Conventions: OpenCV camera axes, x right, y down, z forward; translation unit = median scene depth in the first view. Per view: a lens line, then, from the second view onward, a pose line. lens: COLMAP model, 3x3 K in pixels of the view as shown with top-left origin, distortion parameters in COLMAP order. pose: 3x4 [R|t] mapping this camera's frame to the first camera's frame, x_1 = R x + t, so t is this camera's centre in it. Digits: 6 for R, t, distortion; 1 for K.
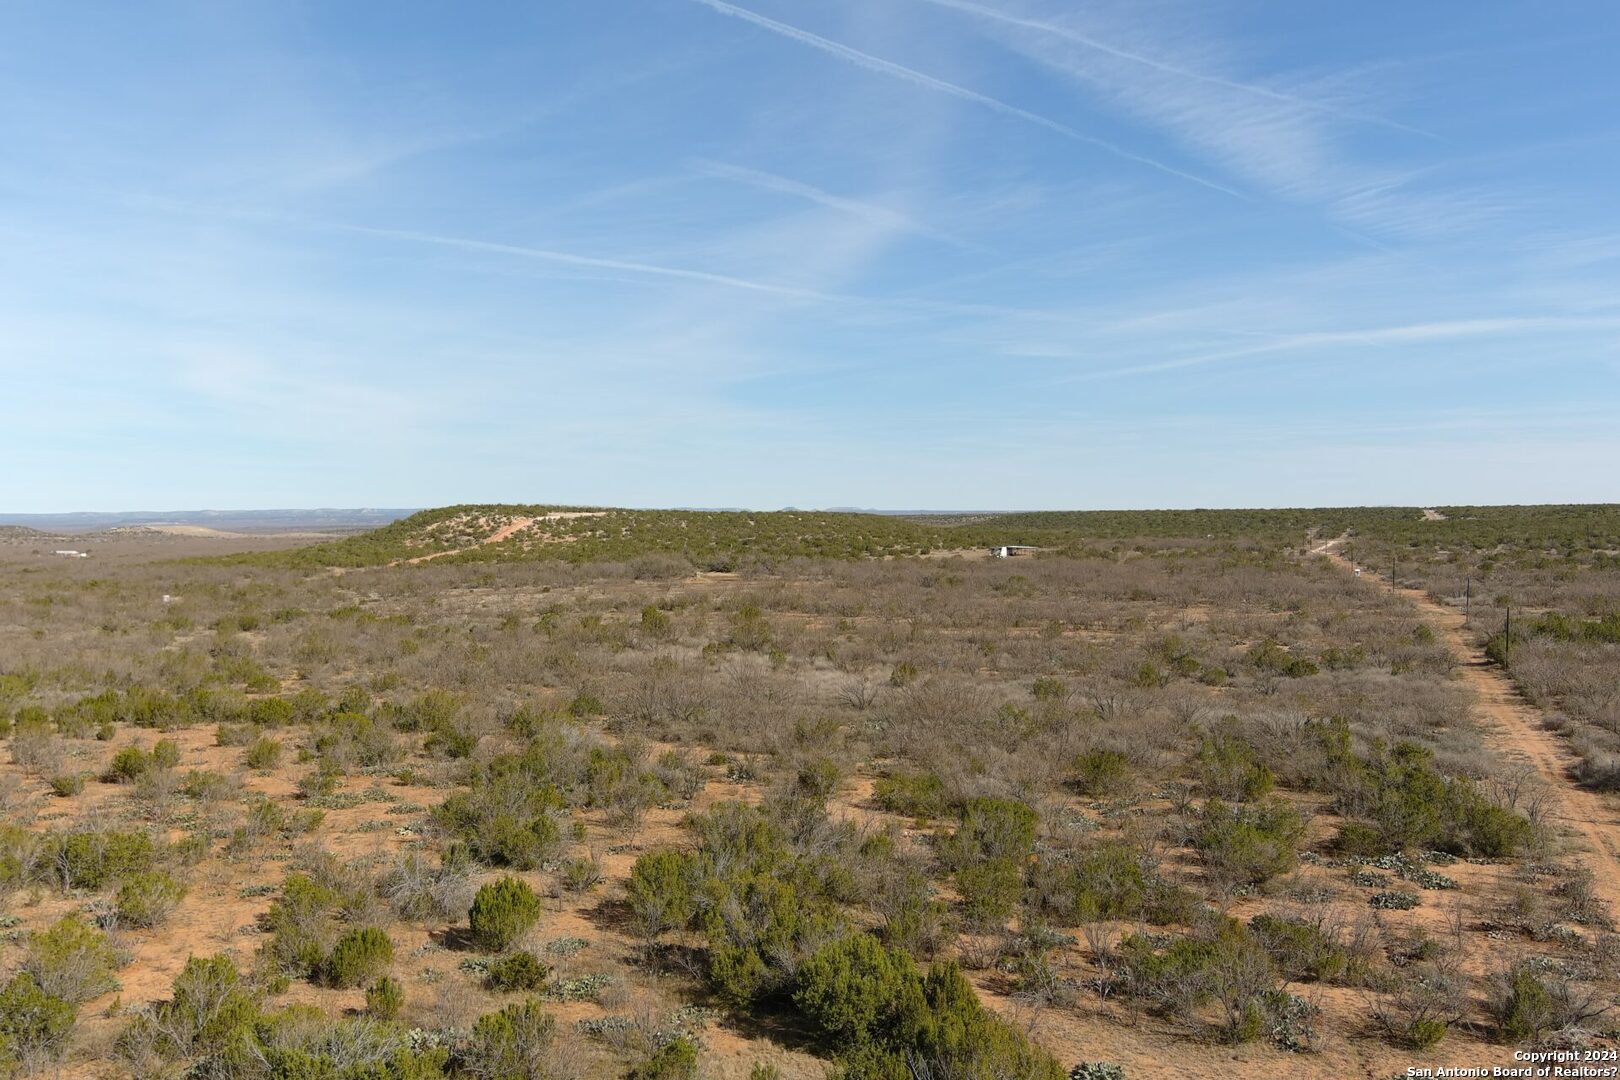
lens RADIAL K [[1255.2, 0, 816.2], [0, 1255.2, 539.7], [0, 0, 1]] dist [0.013460, 0.037503]
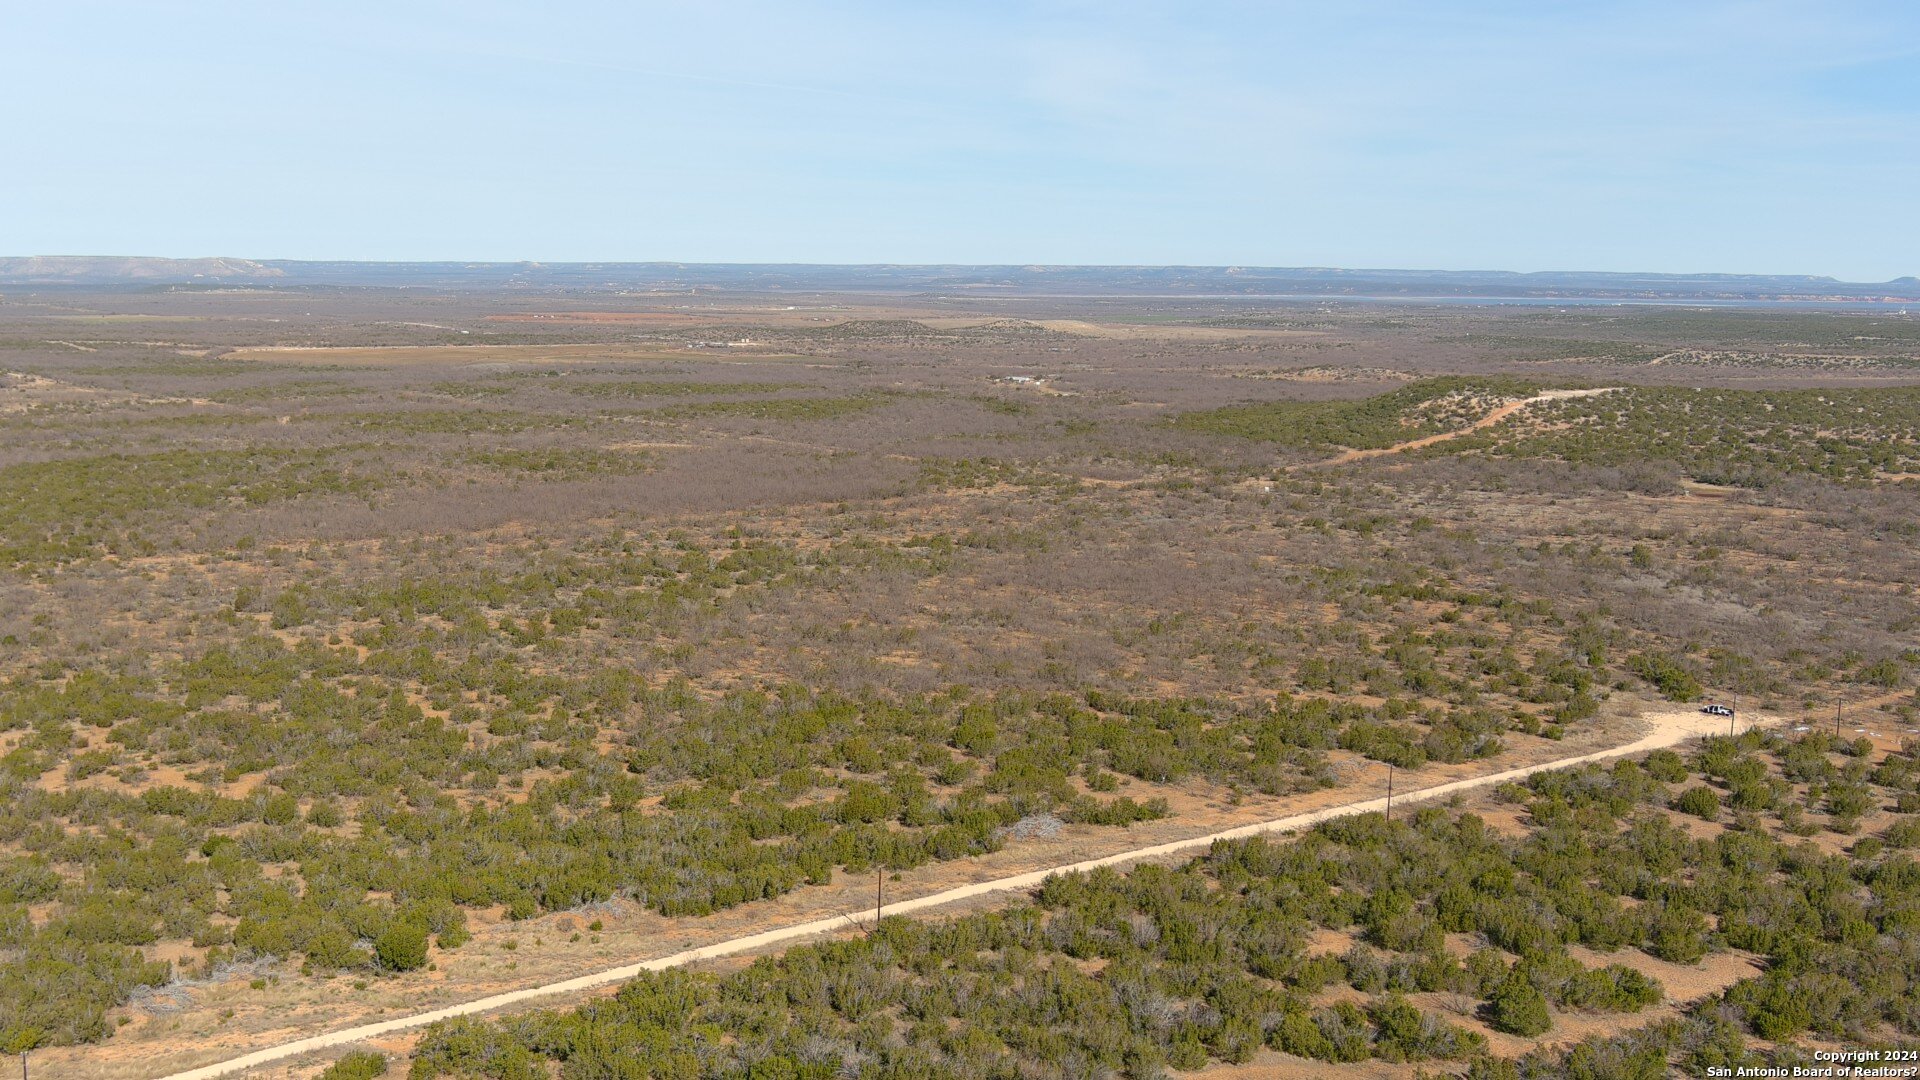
lens RADIAL K [[1881.3, 0, 978.1], [0, 1881.3, 545.6], [0, 0, 1]] dist [0.078199, -0.110373]
pose [[0.890063, 0.090177, -0.446828, 0.084938], [-0.035022, 0.990868, 0.130211, -0.100291], [0.454490, -0.100247, 0.885093, -0.650930]]
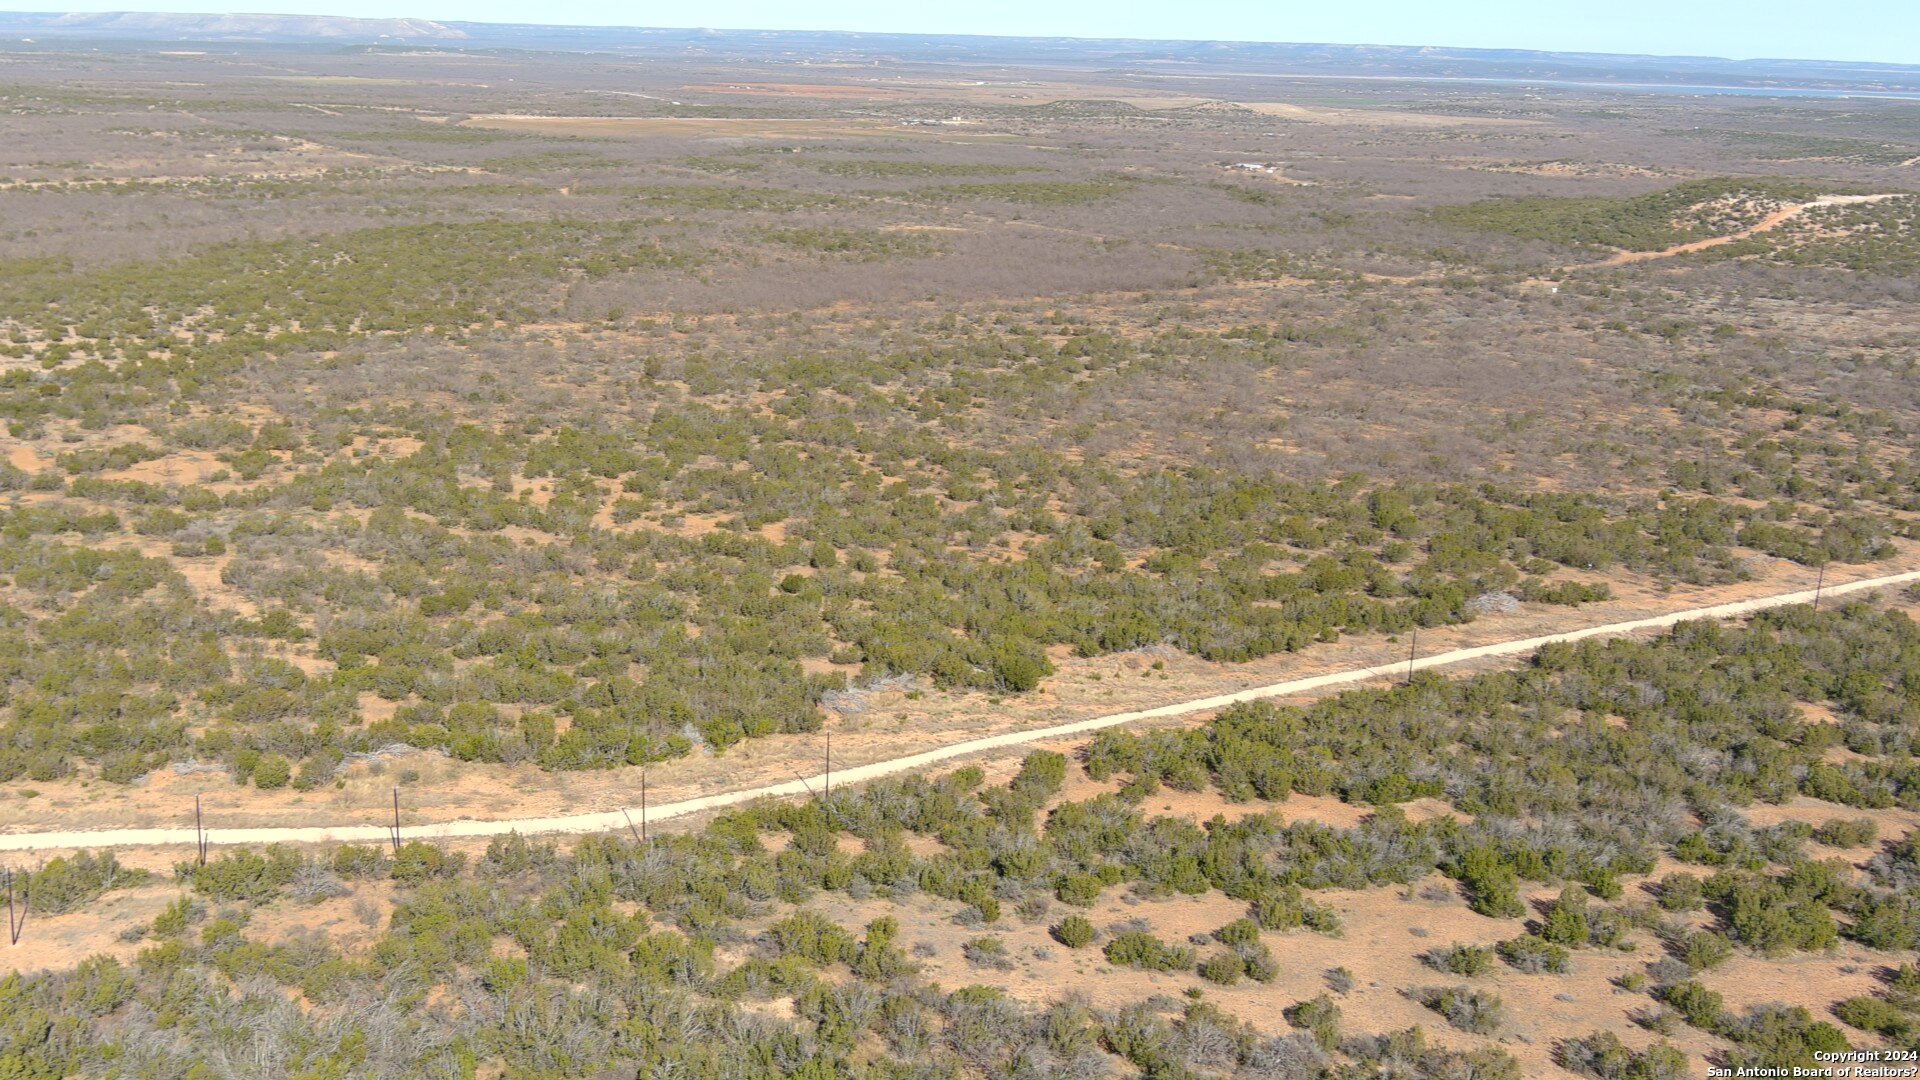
lens RADIAL K [[1892.2, 0, 964.7], [0, 1892.2, 506.5], [0, 0, 1]] dist [0.057344, -0.110135]
pose [[0.840889, 0.168257, -0.514389, 0.035970], [-0.055633, 0.972284, 0.227089, -0.108244], [0.538341, -0.162339, 0.826943, -0.750728]]
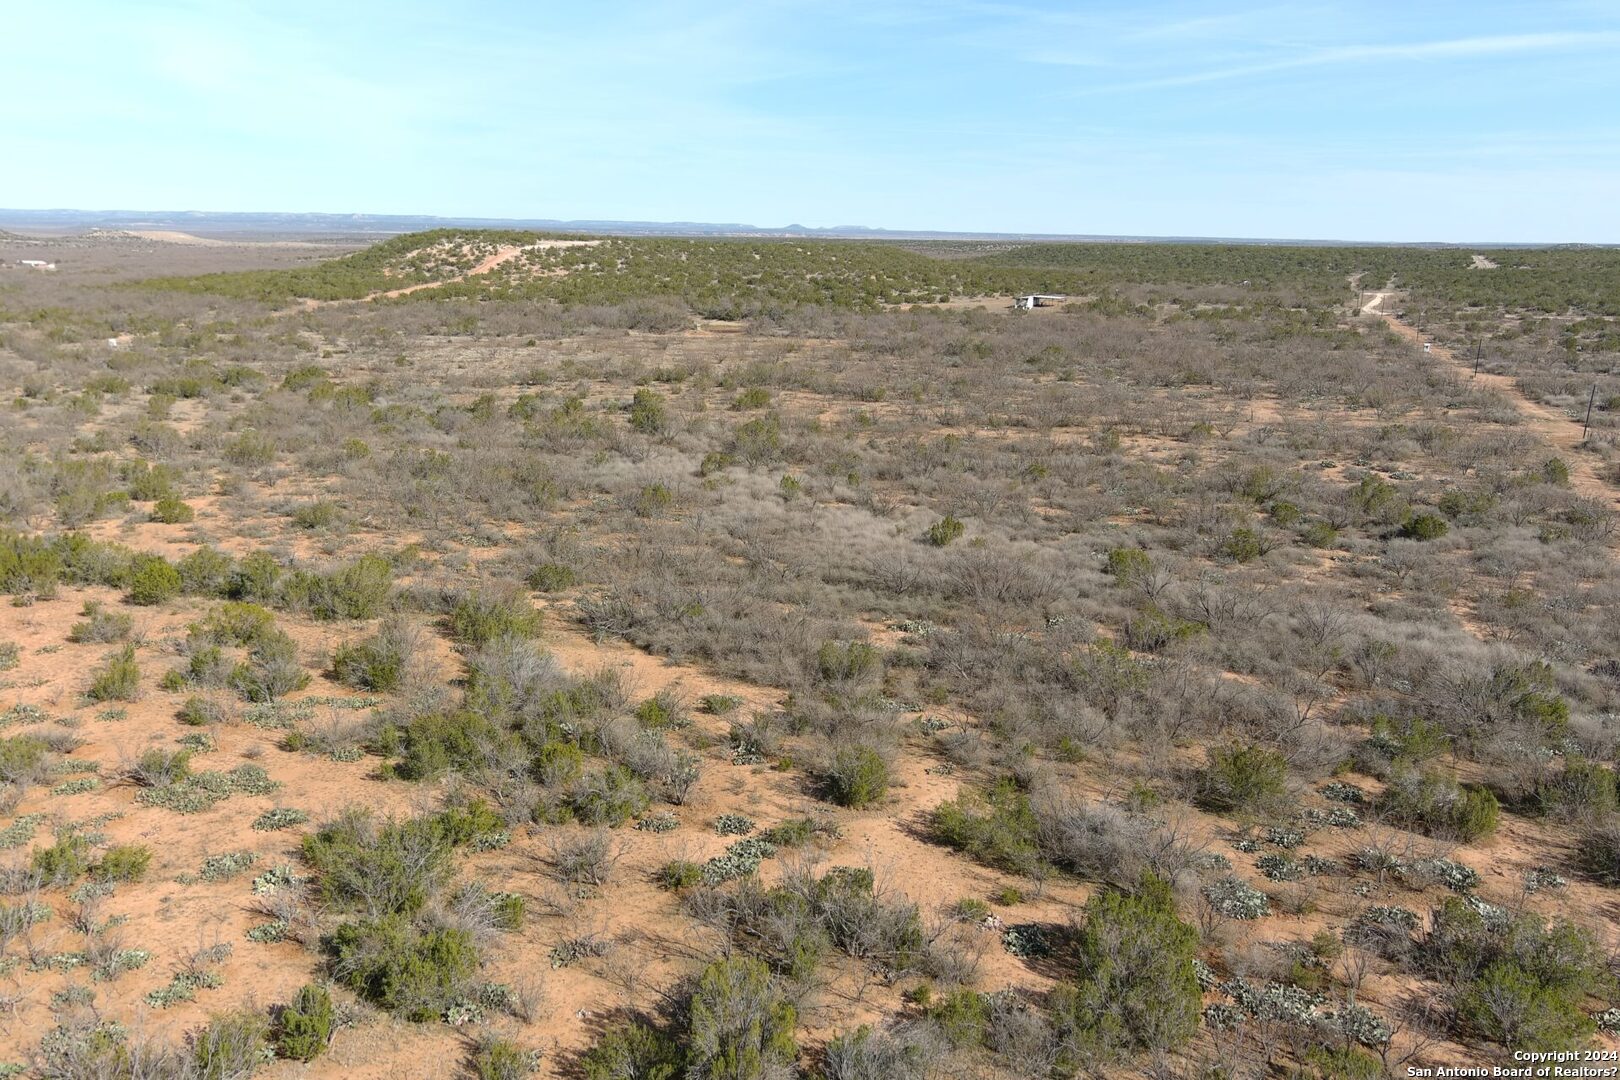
lens RADIAL K [[1256.2, 0, 809.1], [0, 1256.2, 563.9], [0, 0, 1]] dist [0.013301, 0.009253]
pose [[0.999594, 0.028318, -0.003159, -0.004592], [-0.026782, 0.971589, 0.235154, -0.017098], [0.009728, -0.234974, 0.971953, 0.056940]]
